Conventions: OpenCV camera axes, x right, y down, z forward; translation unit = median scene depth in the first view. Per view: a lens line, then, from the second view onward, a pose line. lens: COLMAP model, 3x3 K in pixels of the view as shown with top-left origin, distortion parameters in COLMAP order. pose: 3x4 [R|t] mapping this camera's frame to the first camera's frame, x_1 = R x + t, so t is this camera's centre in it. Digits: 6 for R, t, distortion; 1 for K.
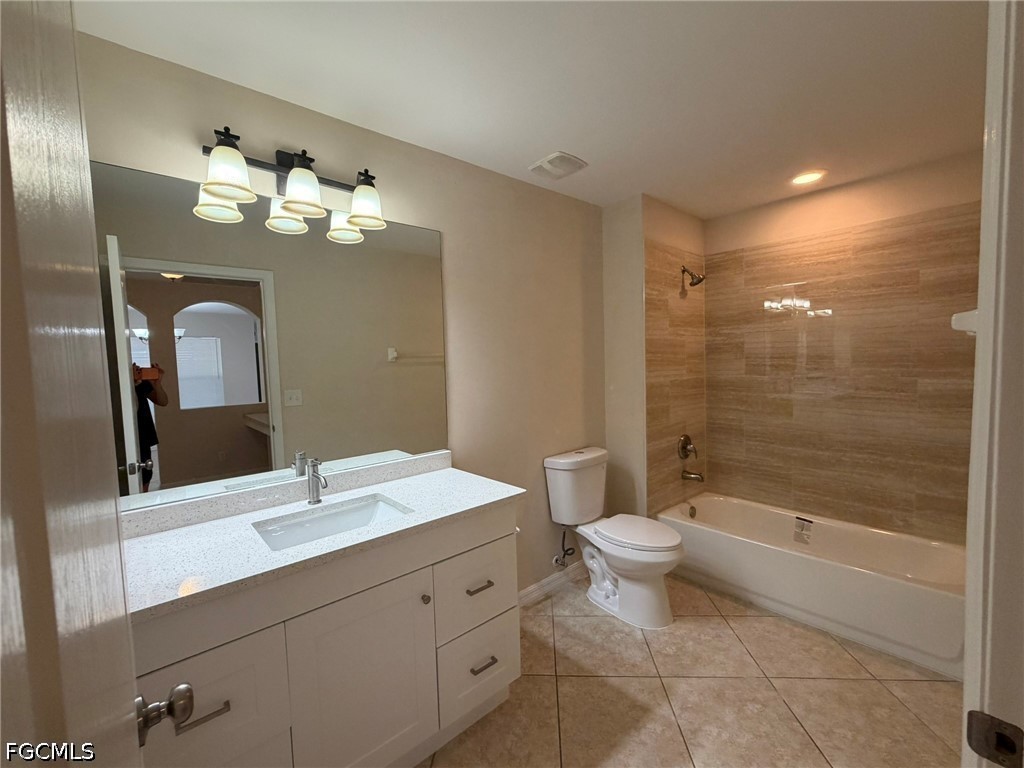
lens RADIAL K [[426.0, 0, 511.8], [0, 426.0, 385.5], [0, 0, 1]] dist [0.000092, 0.000265]
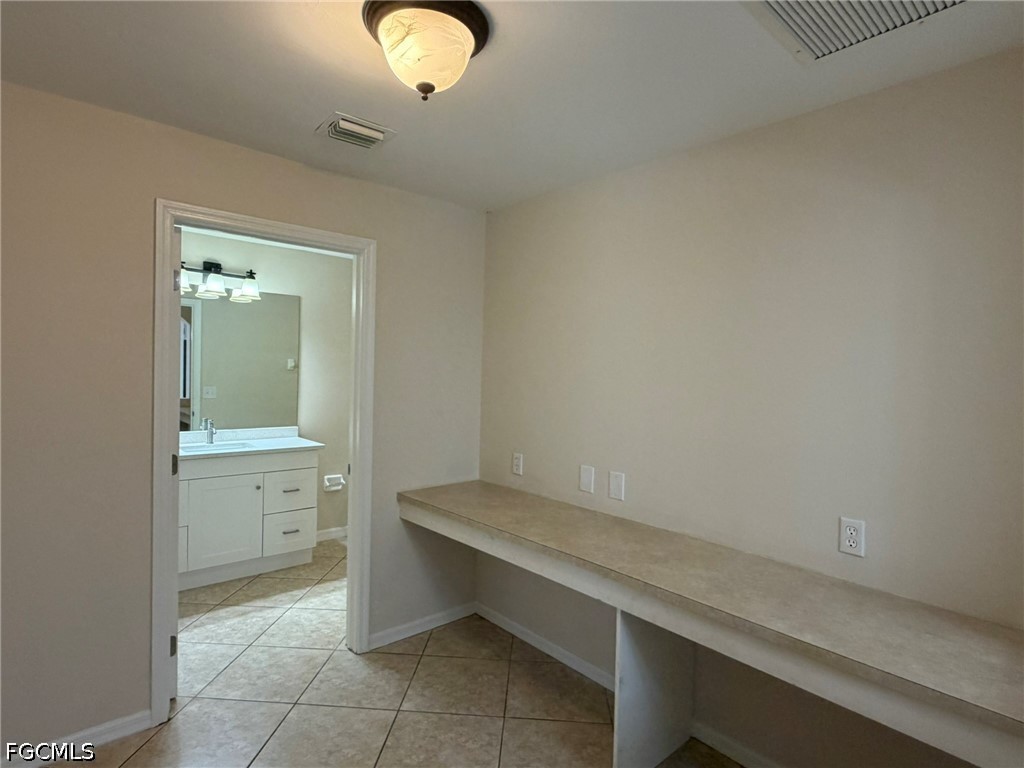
lens RADIAL K [[535.4, 0, 506.3], [0, 535.4, 387.7], [0, 0, 1]] dist [0.003710, -0.003215]
pose [[0.998123, 0.060930, 0.006126, 0.566572], [-0.060706, 0.997646, -0.031906, 0.016547], [-0.008055, 0.031474, 0.999472, -0.963681]]
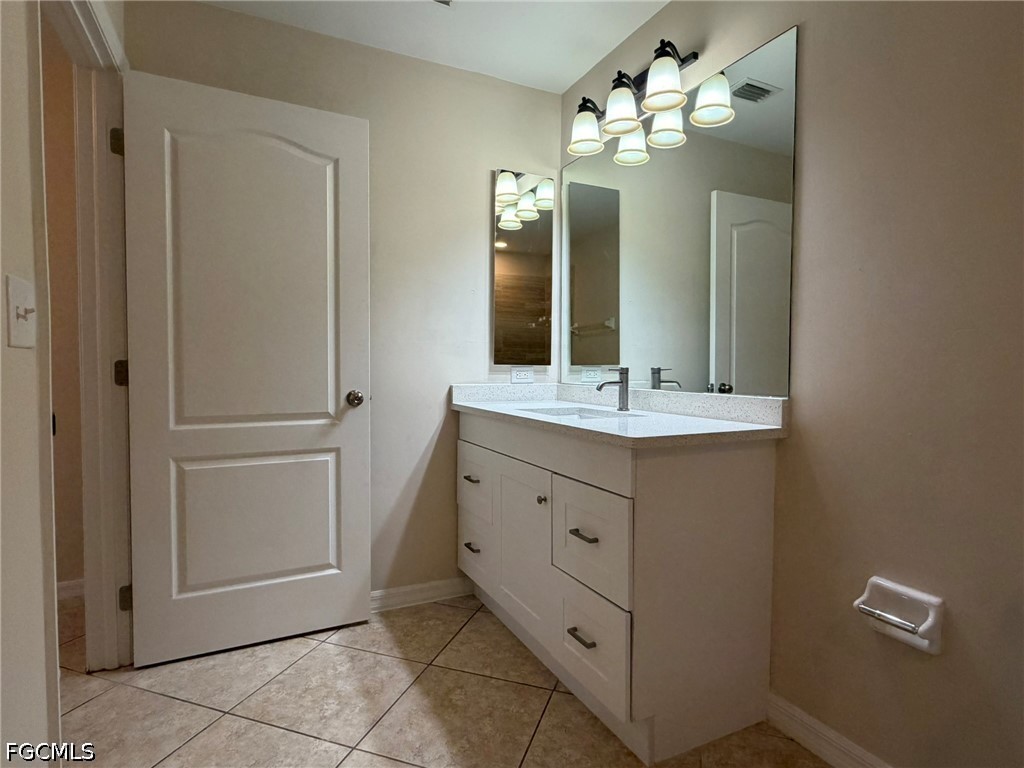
lens RADIAL K [[535.4, 0, 515.4], [0, 535.4, 384.4], [0, 0, 1]] dist [0.003710, -0.003215]
pose [[-0.251195, 0.055111, -0.966366, 0.586387], [-0.062799, 0.995346, 0.073087, 0.090637], [0.965897, 0.079046, -0.246565, 0.690752]]
